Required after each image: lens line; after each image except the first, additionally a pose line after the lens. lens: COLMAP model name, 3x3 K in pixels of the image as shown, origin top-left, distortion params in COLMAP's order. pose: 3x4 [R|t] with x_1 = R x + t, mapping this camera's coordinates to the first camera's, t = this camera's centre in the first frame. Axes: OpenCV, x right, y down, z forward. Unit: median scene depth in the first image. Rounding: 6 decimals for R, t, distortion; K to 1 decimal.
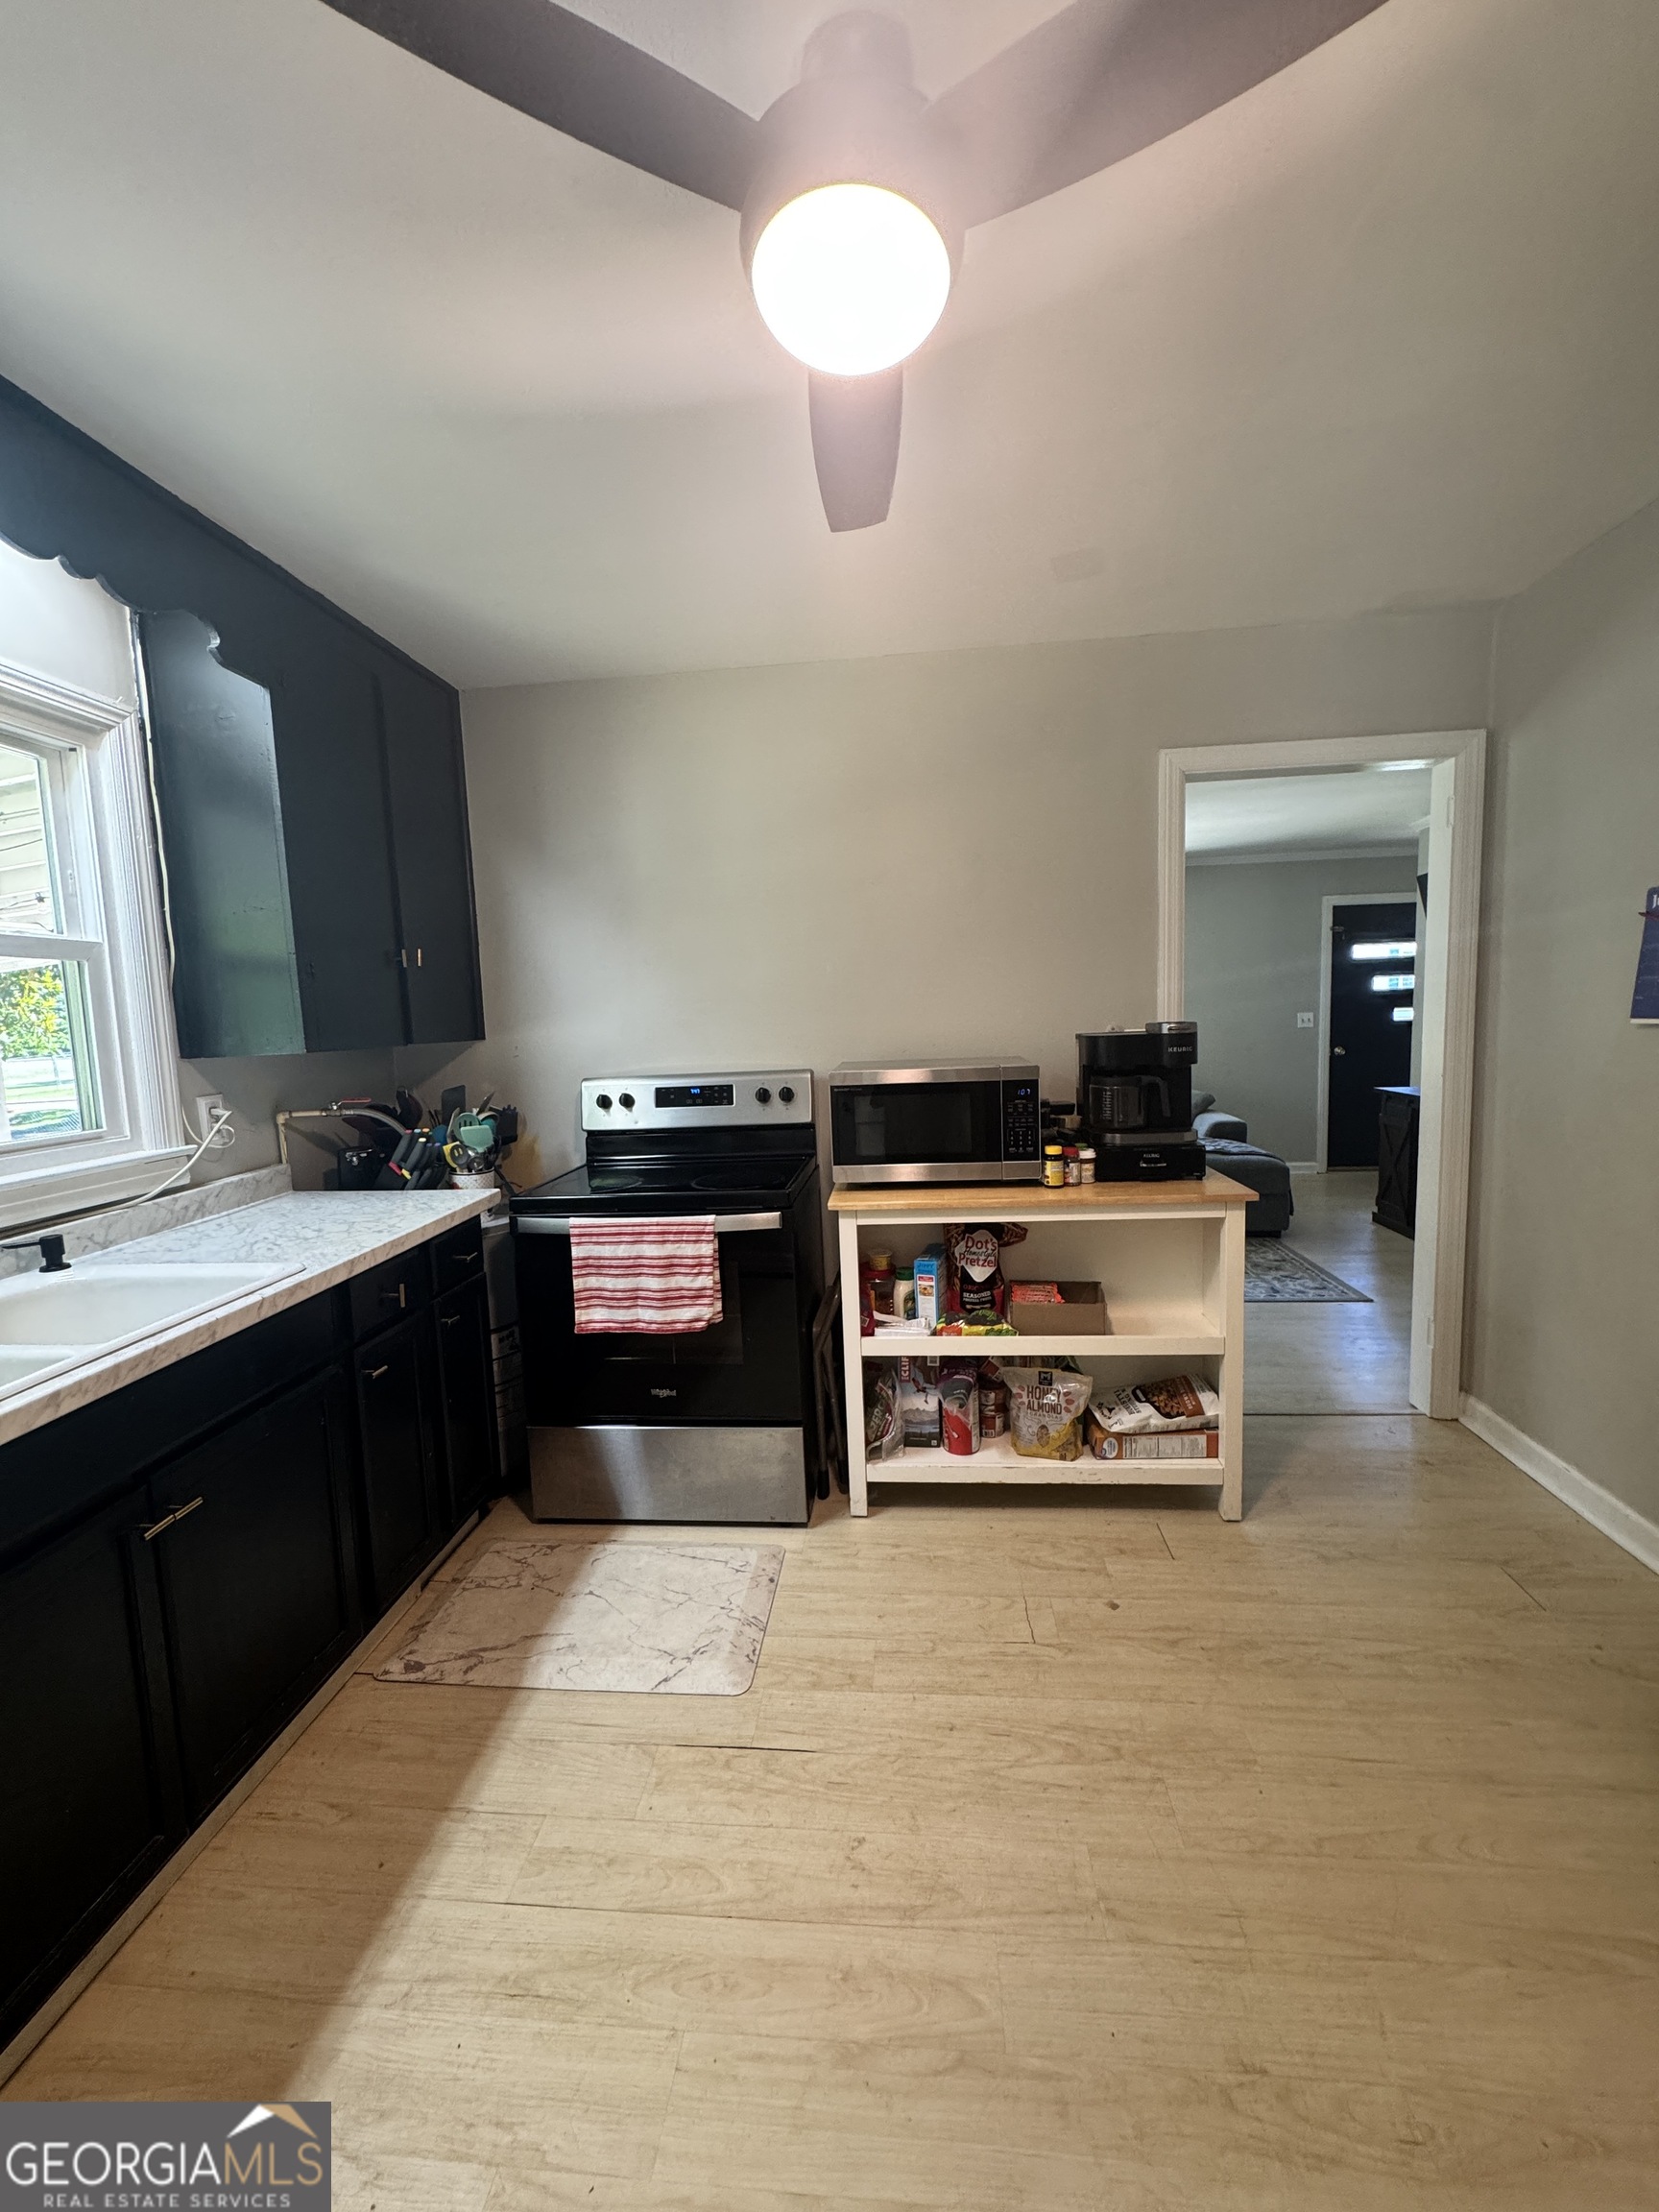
lens RADIAL K [[883.5, 0, 836.8], [0, 883.5, 1109.1], [0, 0, 1]] dist [0.000301, -0.000141]
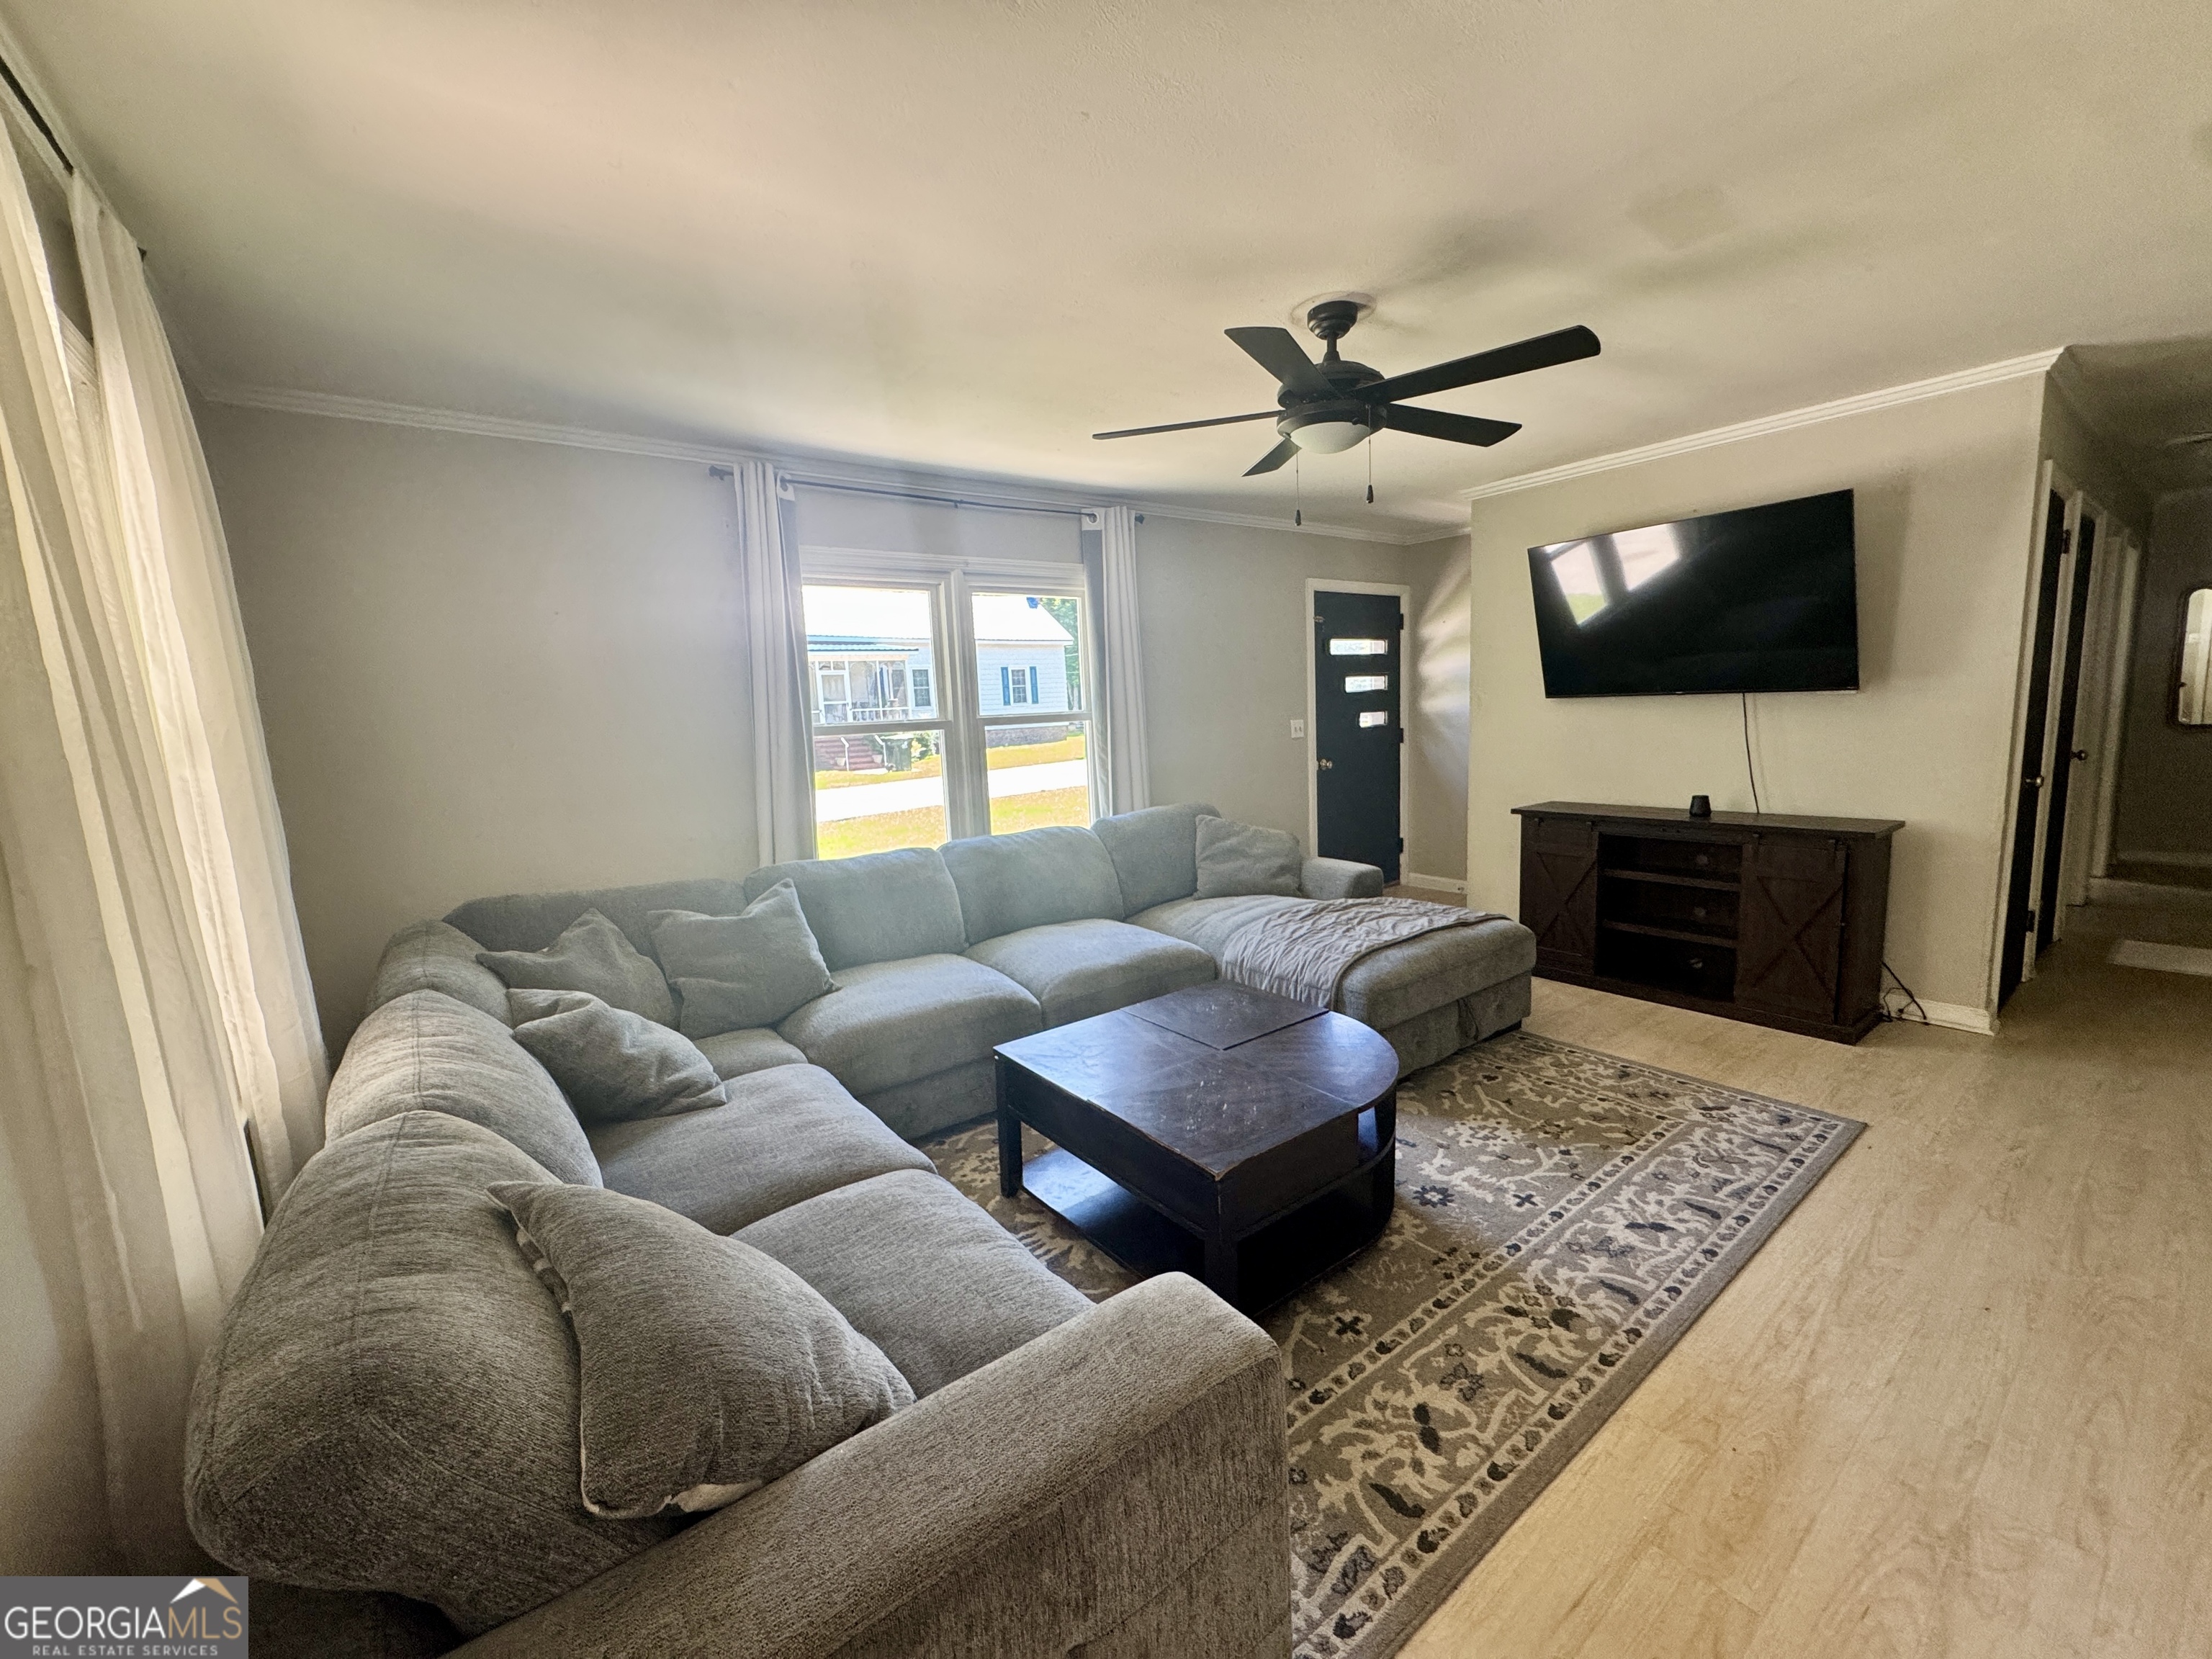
lens RADIAL K [[883.5, 0, 1109.8], [0, 883.5, 827.4], [0, 0, 1]] dist [0.000301, -0.000141]
pose [[0.735282, -0.095270, 0.671032, -0.160268], [0.095534, 0.994755, 0.036549, -0.056808], [-0.670995, 0.037232, 0.740527, 0.519661]]
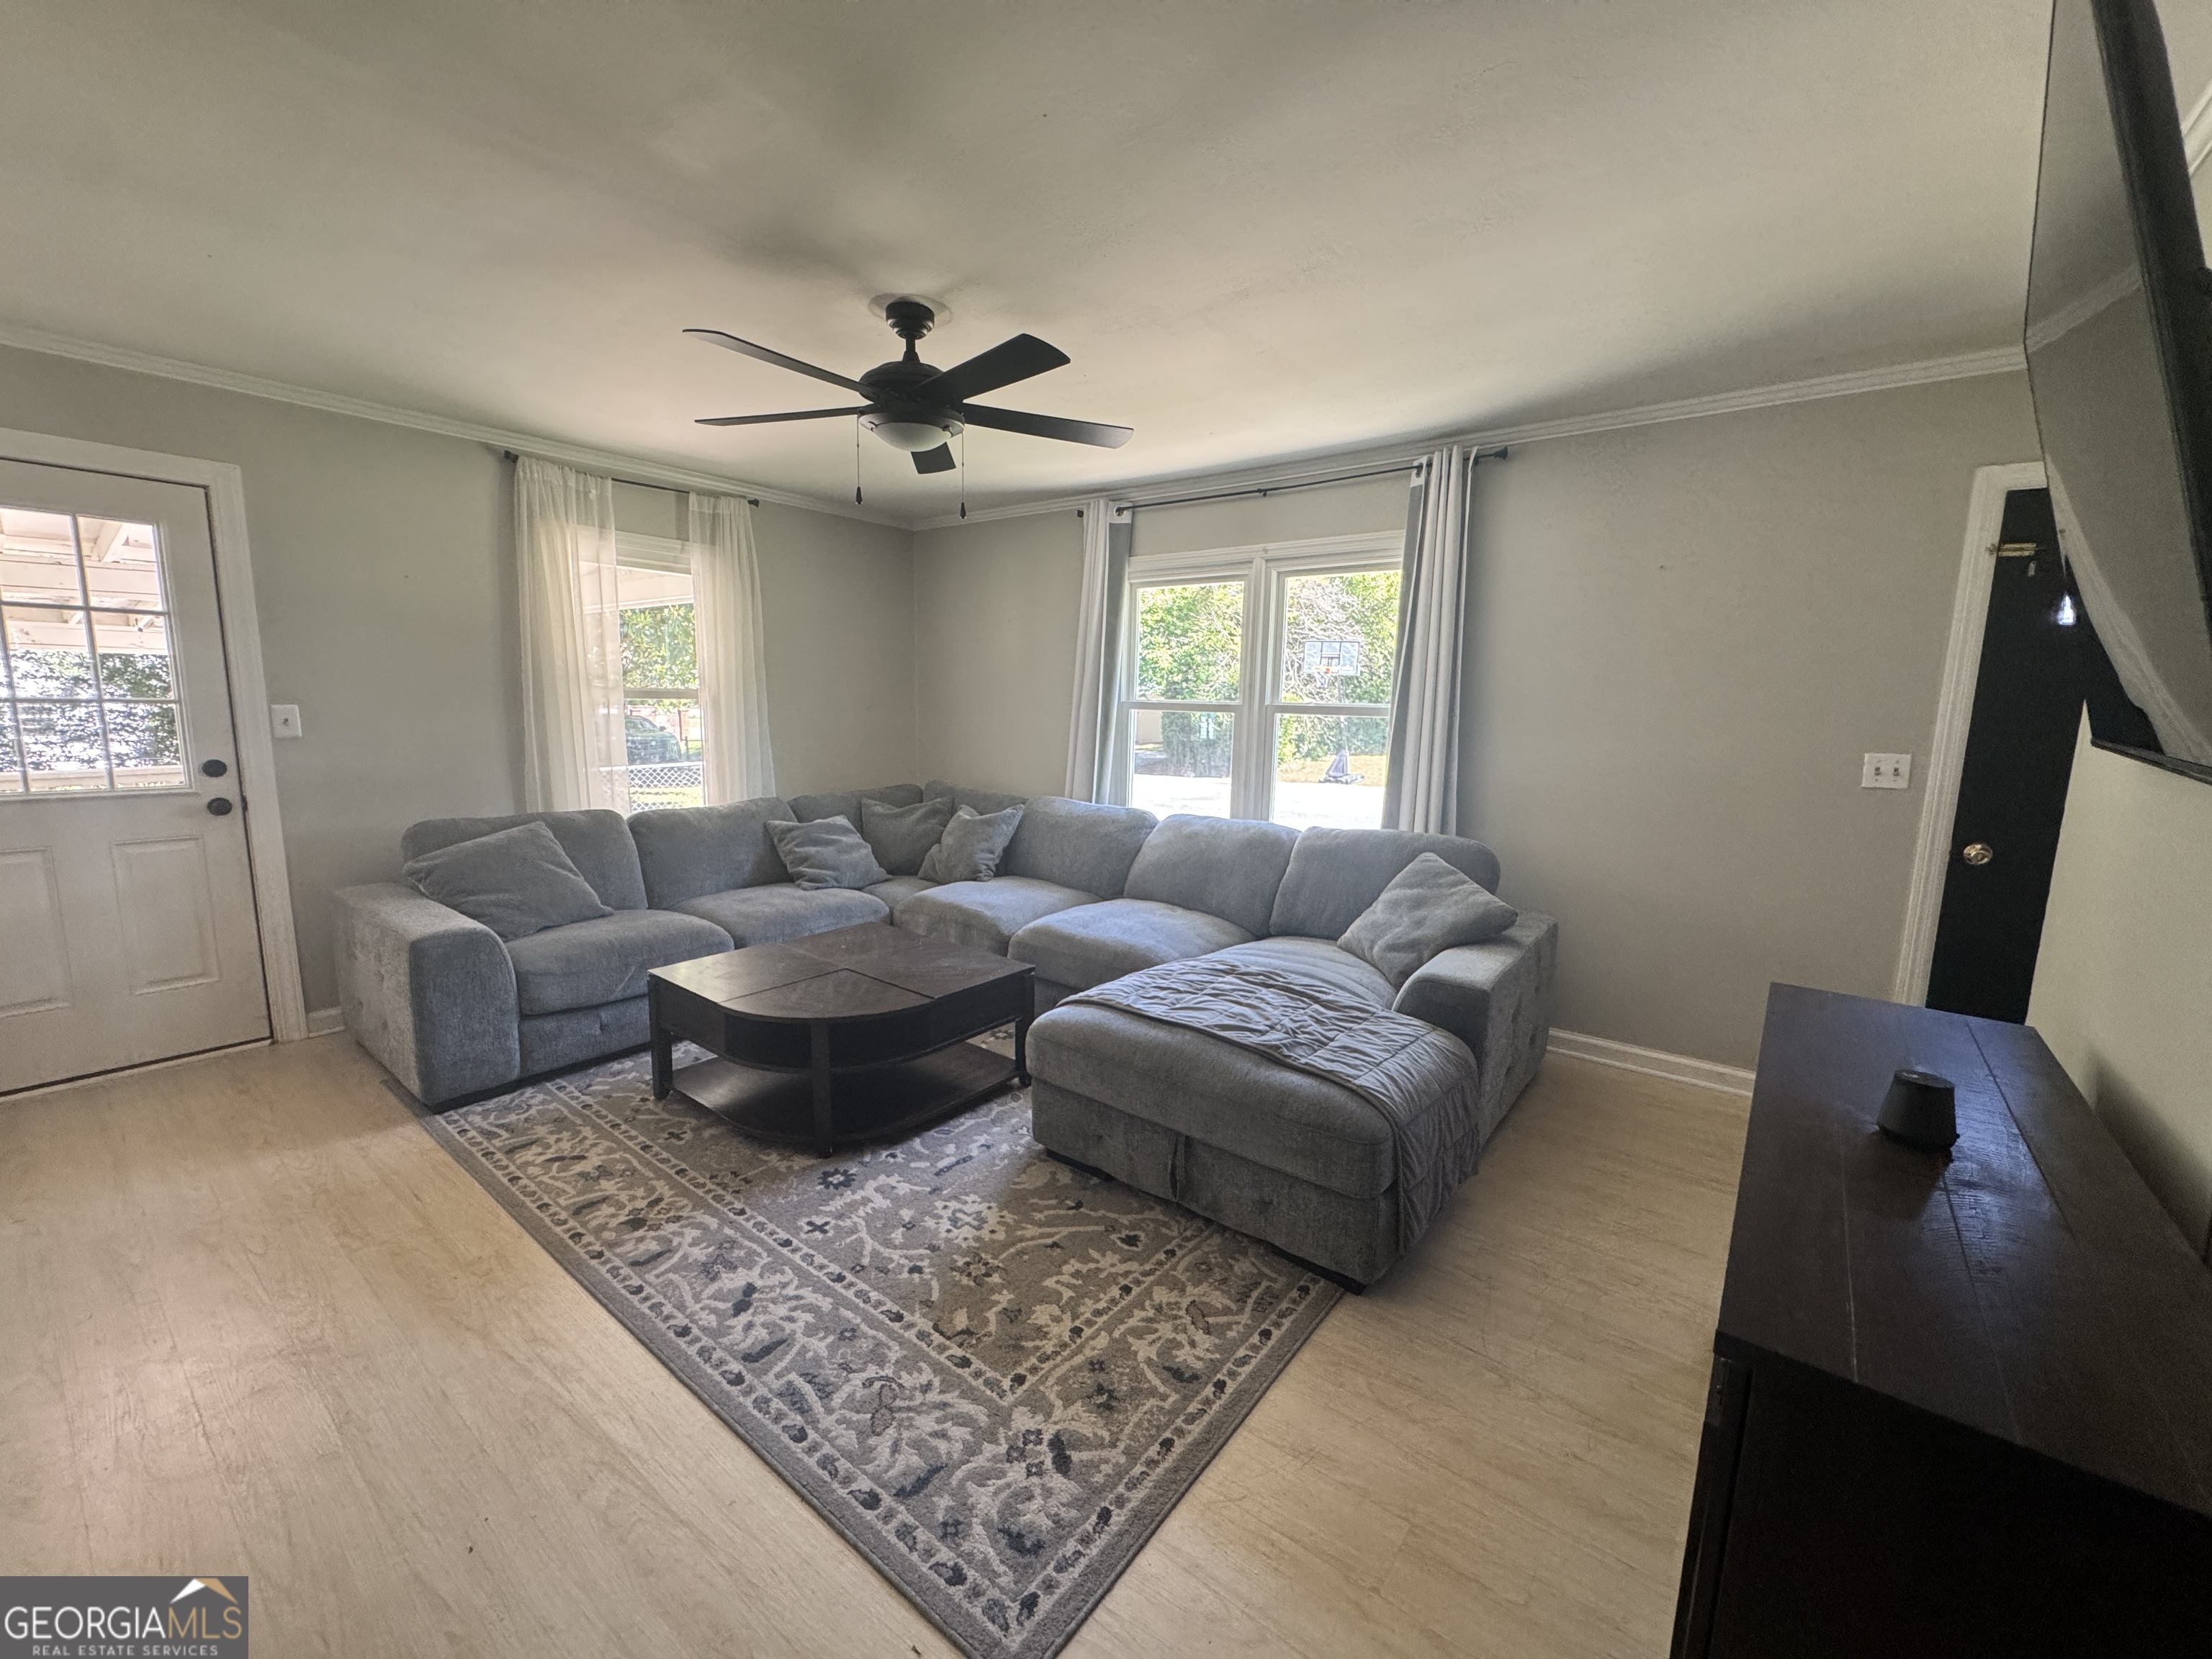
lens RADIAL K [[883.5, 0, 1104.9], [0, 883.5, 828.9], [0, 0, 1]] dist [0.000301, -0.000141]
pose [[0.842037, 0.126756, -0.524316, 0.447587], [-0.103959, 0.991910, 0.072844, -0.065671], [0.529308, -0.006830, 0.848402, 0.448172]]
